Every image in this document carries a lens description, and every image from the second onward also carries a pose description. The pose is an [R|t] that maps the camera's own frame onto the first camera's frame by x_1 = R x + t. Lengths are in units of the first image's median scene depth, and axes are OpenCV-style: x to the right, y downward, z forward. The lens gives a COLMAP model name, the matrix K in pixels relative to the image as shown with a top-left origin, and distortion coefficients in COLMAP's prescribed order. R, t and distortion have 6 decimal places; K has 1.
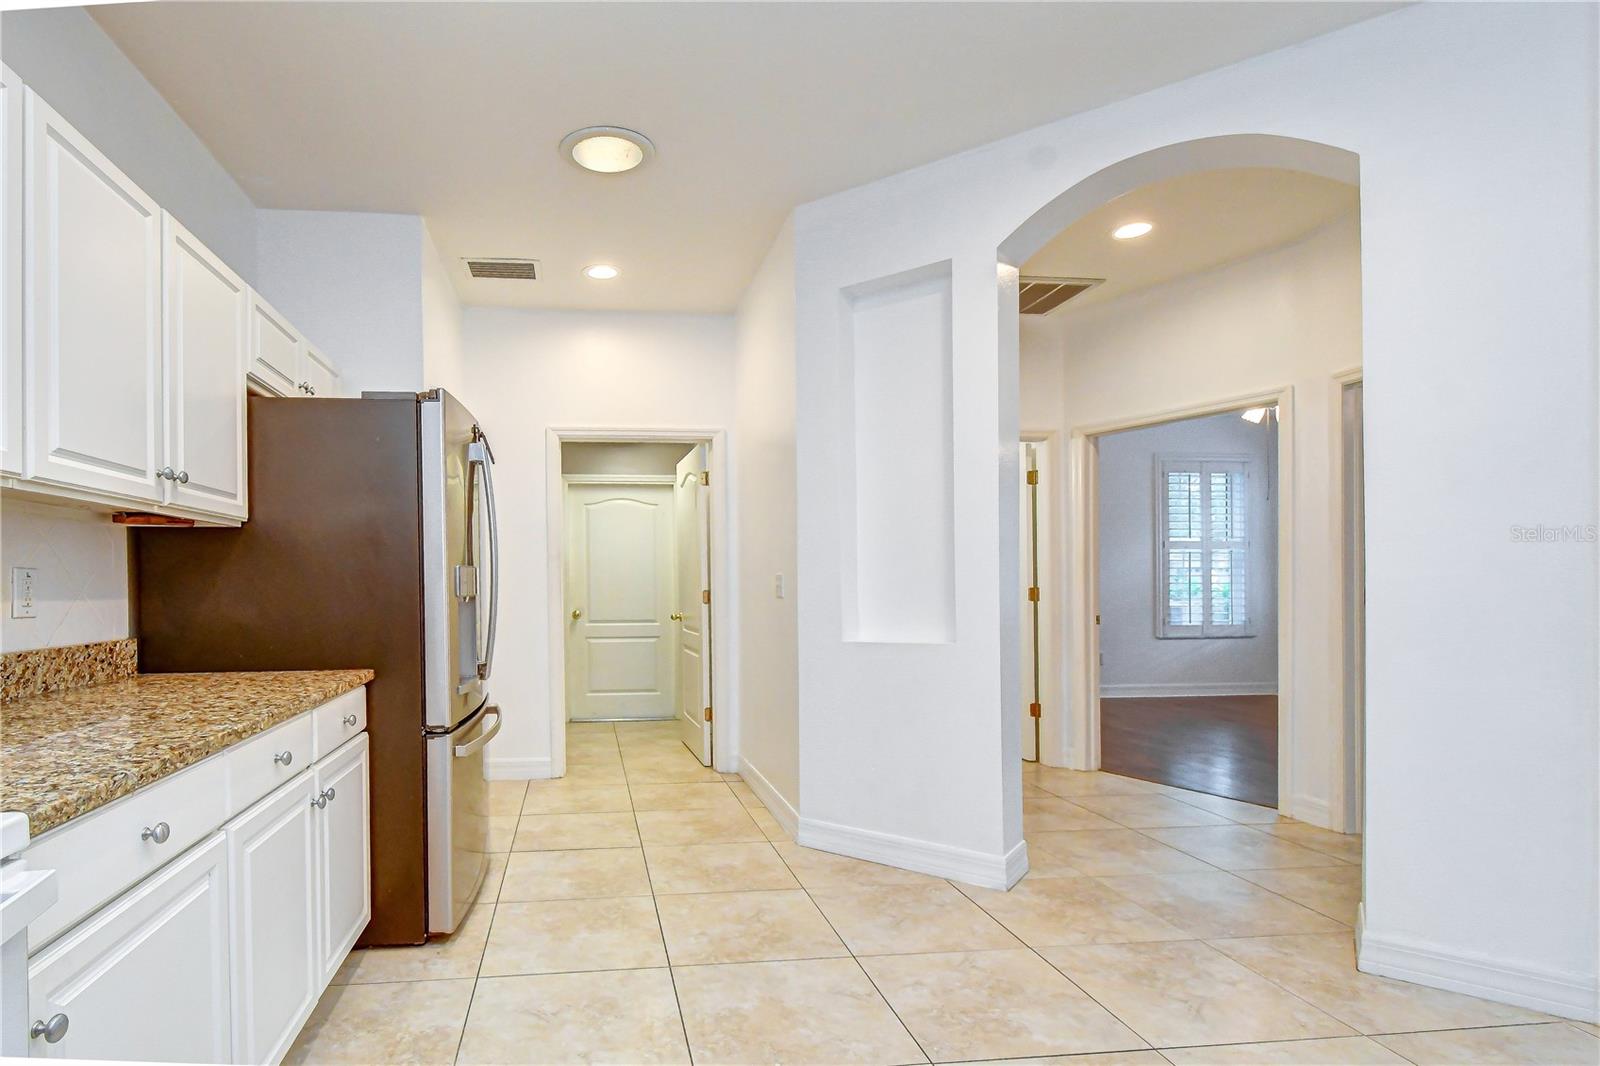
lens RADIAL K [[643.7, 0, 799.9], [0, 643.7, 576.3], [0, 0, 1]] dist [-0.000580, -0.000058]
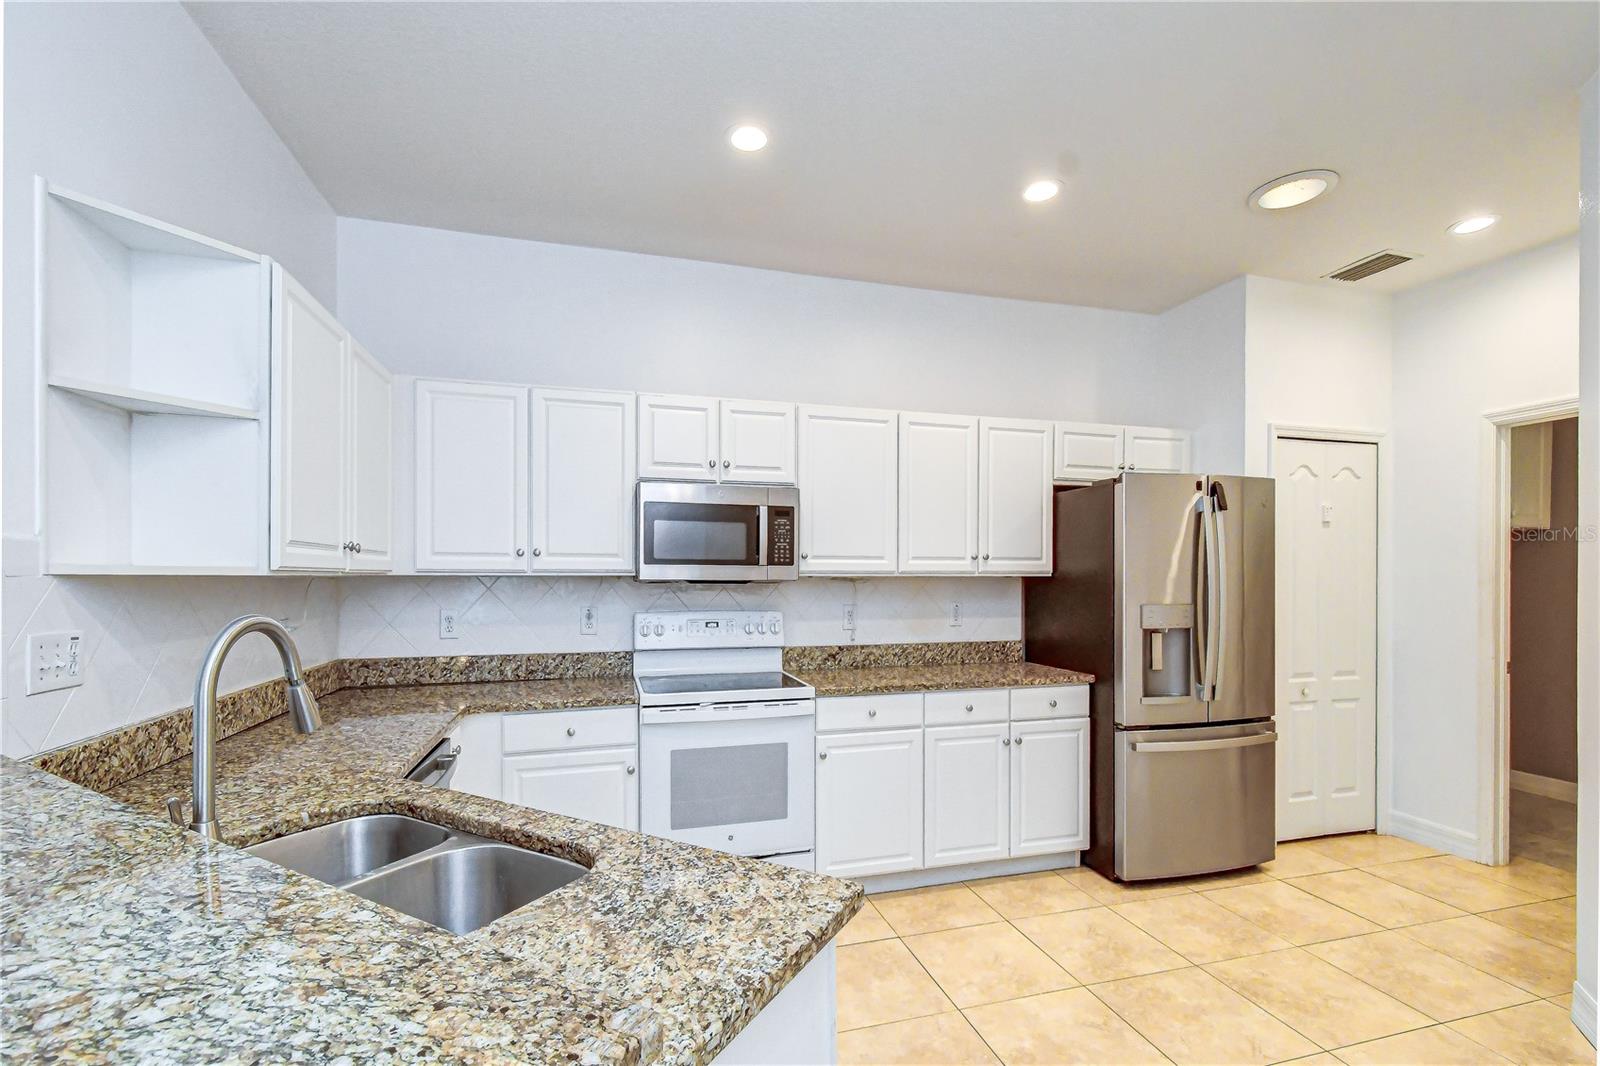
lens RADIAL K [[718.1, 0, 811.6], [0, 718.1, 569.2], [0, 0, 1]] dist [-0.002093, -0.000416]
pose [[0.196013, -0.018228, -0.980432, 0.794850], [-0.004492, 0.999800, -0.019486, -0.058268], [0.980591, 0.008224, 0.195892, 0.067464]]
